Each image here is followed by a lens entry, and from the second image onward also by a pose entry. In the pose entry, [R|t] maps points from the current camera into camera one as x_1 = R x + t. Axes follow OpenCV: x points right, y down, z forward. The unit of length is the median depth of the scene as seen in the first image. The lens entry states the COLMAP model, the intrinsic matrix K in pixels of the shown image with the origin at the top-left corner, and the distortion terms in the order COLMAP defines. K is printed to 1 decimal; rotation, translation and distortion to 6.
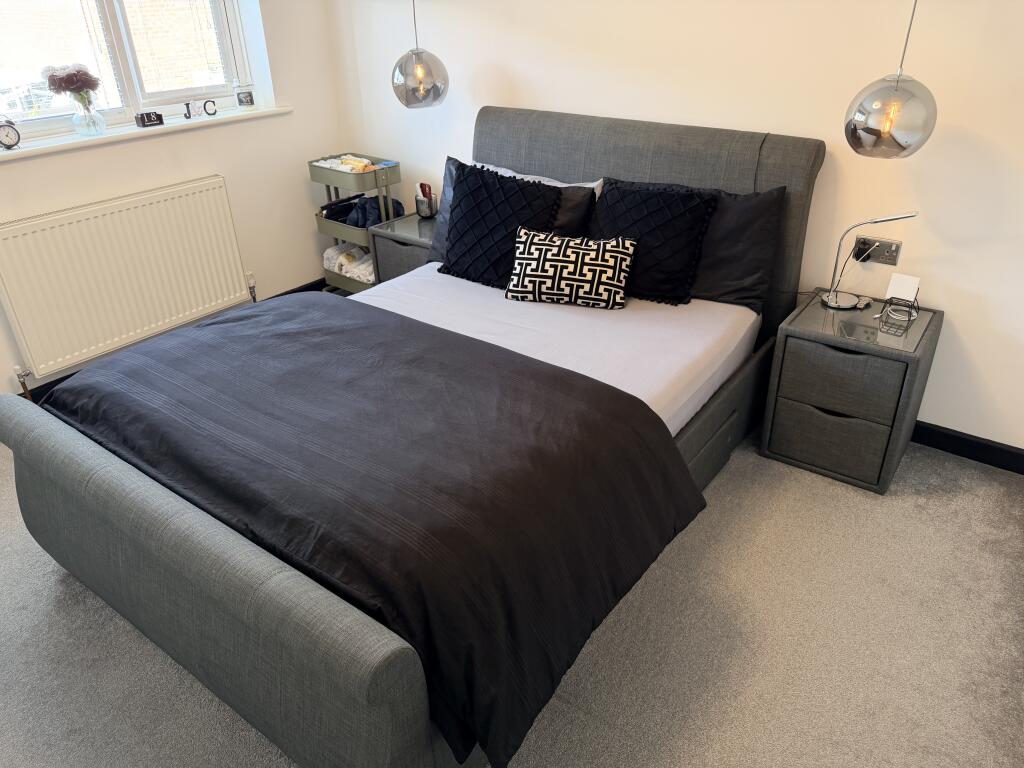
lens RADIAL K [[729.1, 0, 512.0], [0, 729.1, 384.0], [0, 0, 1]] dist [0.004653, 0.000633]
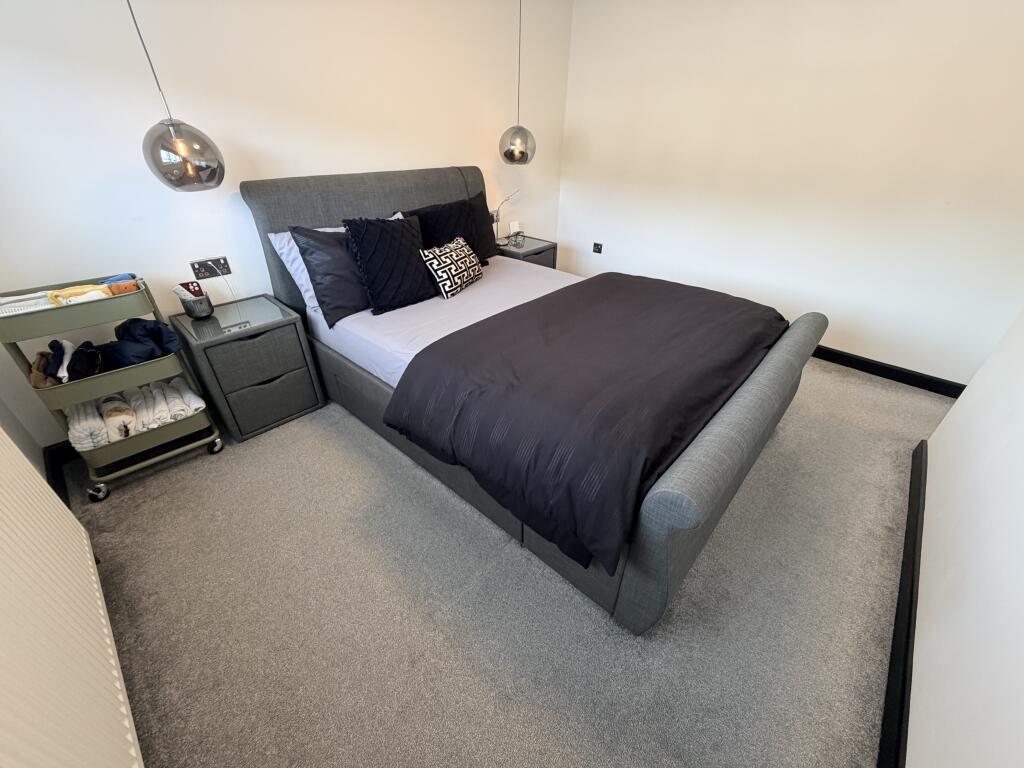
lens RADIAL K [[405.7, 0, 512.0], [0, 405.7, 384.0], [0, 0, 1]] dist [0.001381, 0.000145]
pose [[0.084474, -0.529206, 0.844278, -0.717211], [0.459717, 0.772438, 0.438179, -0.261952], [-0.884039, 0.351114, 0.308536, 0.652777]]
